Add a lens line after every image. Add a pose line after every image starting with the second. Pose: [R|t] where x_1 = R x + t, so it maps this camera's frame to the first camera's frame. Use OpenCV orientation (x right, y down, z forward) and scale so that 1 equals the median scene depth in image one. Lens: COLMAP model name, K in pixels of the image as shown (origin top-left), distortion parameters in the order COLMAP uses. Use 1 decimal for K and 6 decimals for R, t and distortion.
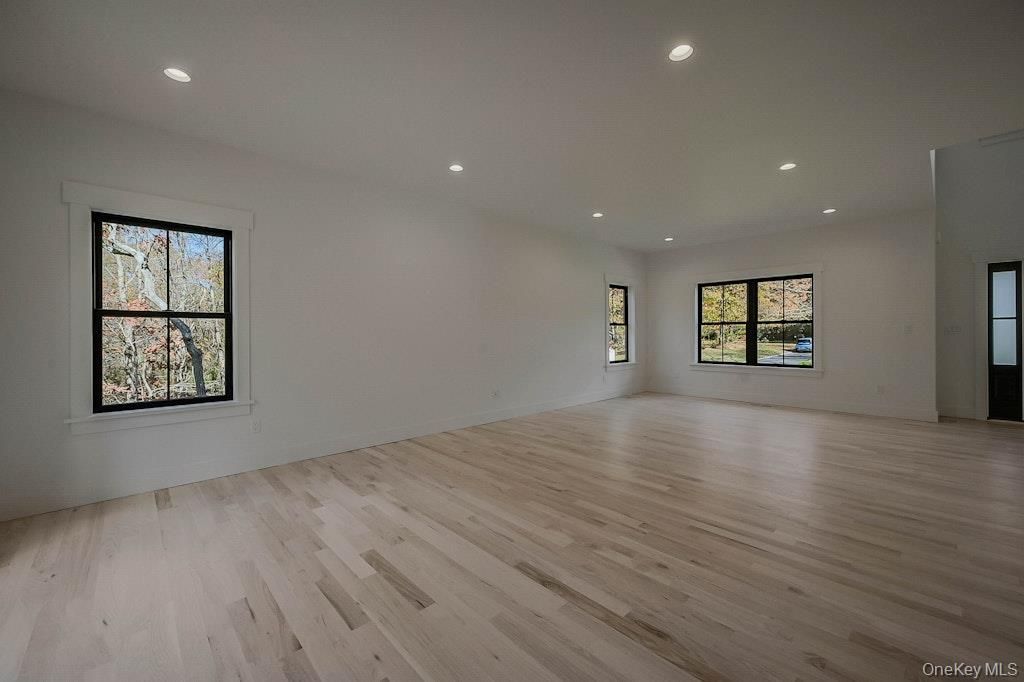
lens RADIAL K [[420.8, 0, 514.2], [0, 420.8, 331.9], [0, 0, 1]] dist [-0.000579, 0.000078]
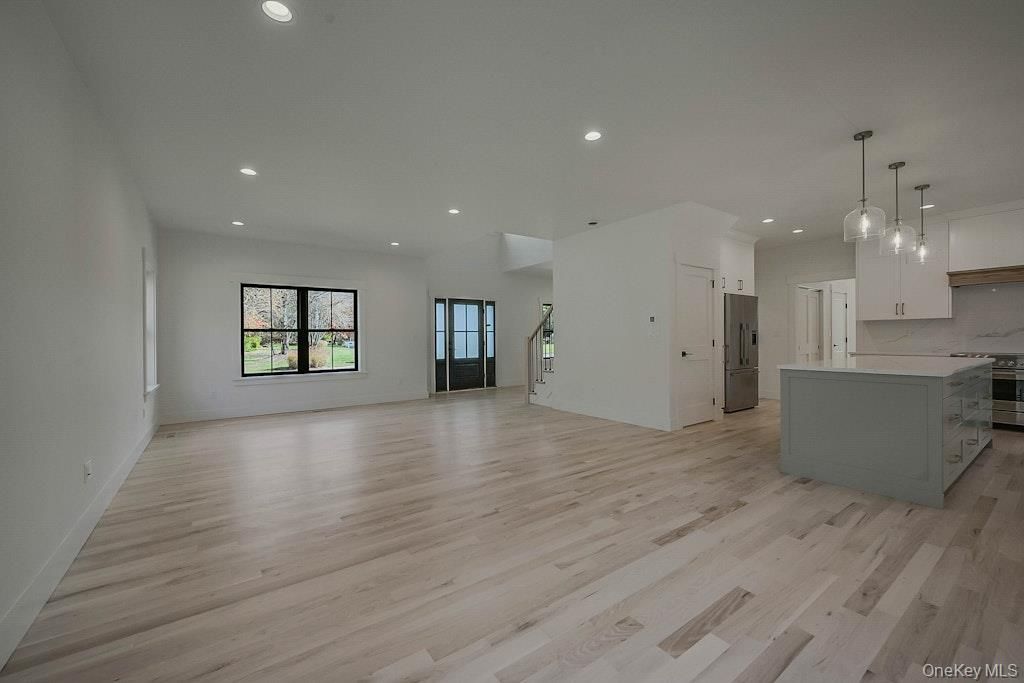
lens RADIAL K [[415.5, 0, 516.7], [0, 415.5, 337.8], [0, 0, 1]] dist [-0.001548, 0.000171]
pose [[0.116866, 0.005983, 0.993130, -0.923980], [0.005547, 0.999962, -0.006677, 0.012055], [-0.993132, 0.006289, 0.116828, 1.015374]]
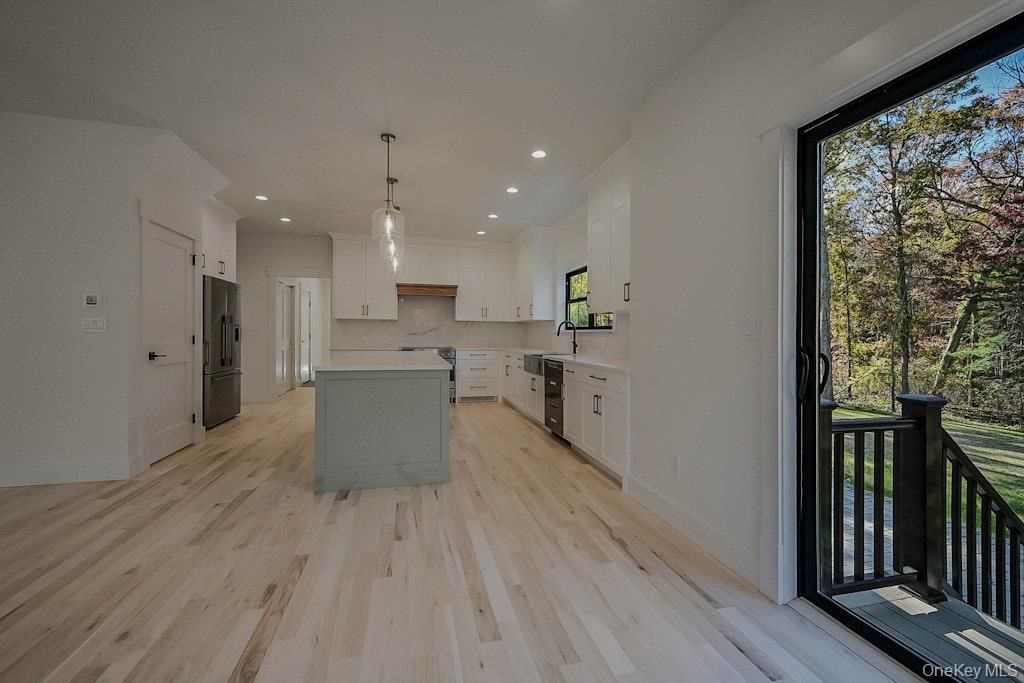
lens RADIAL K [[420.8, 0, 514.2], [0, 420.8, 332.4], [0, 0, 1]] dist [-0.000579, 0.000078]
pose [[-0.874511, -0.000336, 0.485005, -0.508457], [-0.004905, 0.999955, -0.008153, 0.011200], [-0.484981, -0.009509, -0.874473, 1.074357]]
